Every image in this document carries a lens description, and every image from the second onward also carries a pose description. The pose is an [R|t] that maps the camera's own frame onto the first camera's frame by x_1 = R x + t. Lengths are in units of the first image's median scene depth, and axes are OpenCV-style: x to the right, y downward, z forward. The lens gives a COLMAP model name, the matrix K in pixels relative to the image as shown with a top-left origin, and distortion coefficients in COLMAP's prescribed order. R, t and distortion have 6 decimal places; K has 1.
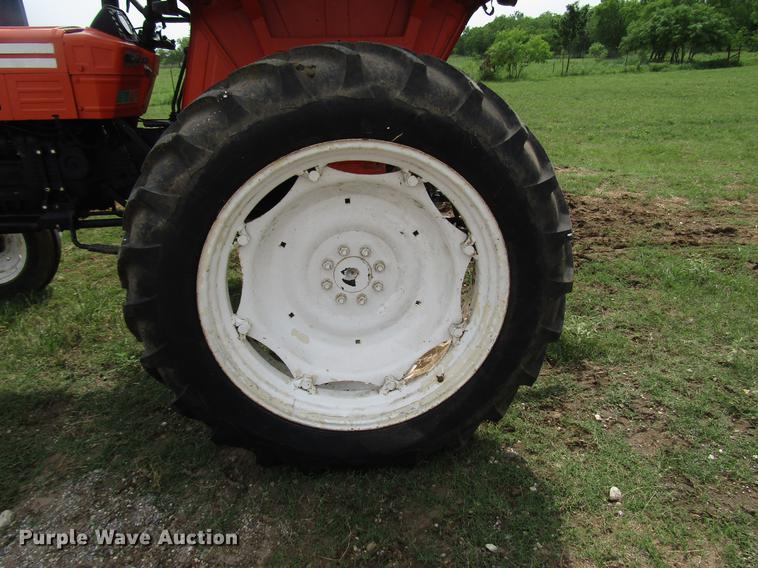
lens RADIAL K [[540.2, 0, 379.7], [0, 540.2, 287.0], [0, 0, 1]] dist [-0.013100, 0.007273]
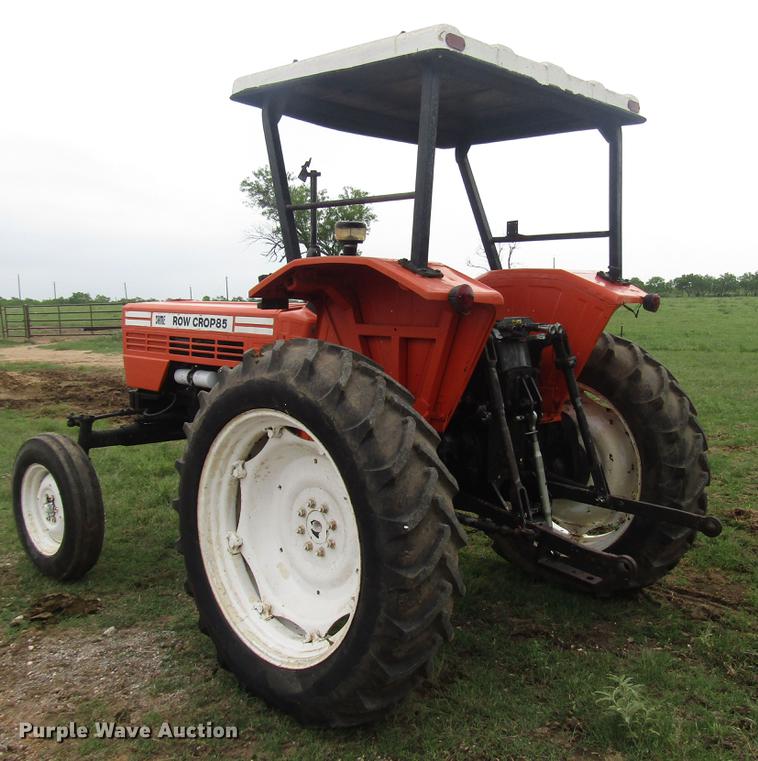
lens RADIAL K [[850.6, 0, 389.4], [0, 850.6, 393.5], [0, 0, 1]] dist [-0.012554, 0.000000]
pose [[0.630263, 0.107184, -0.768948, 1.442072], [-0.306136, 0.944487, -0.119270, -0.126766], [0.713477, 0.310574, 0.628088, -0.091887]]
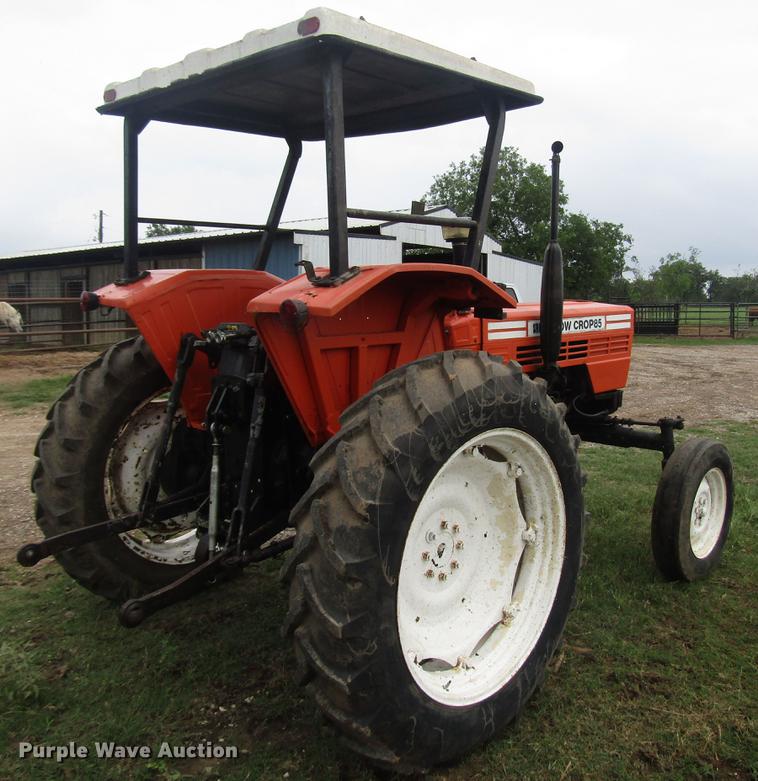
lens RADIAL K [[774.0, 0, 399.5], [0, 774.0, 374.7], [0, 0, 1]] dist [-0.004619, 0.000000]
pose [[-0.773551, 0.087578, -0.627654, 0.861751], [-0.226083, 0.887101, 0.402415, -1.333233], [0.592035, 0.453190, -0.666418, 2.818870]]
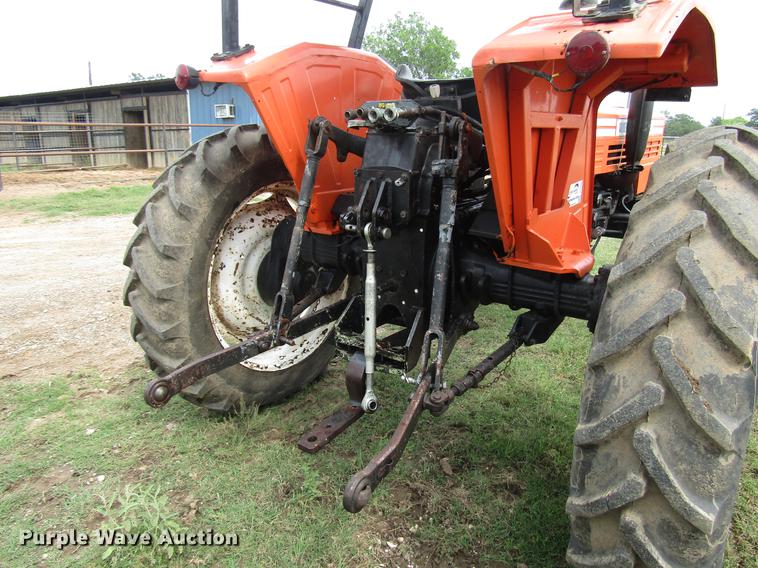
lens RADIAL K [[540.2, 0, 377.7], [0, 540.2, 283.2], [0, 0, 1]] dist [-0.013100, 0.007273]
pose [[-0.701328, 0.209063, -0.681492, 0.796841], [-0.262898, 0.812774, 0.519887, -0.876965], [0.662588, 0.543775, -0.515059, 2.043271]]
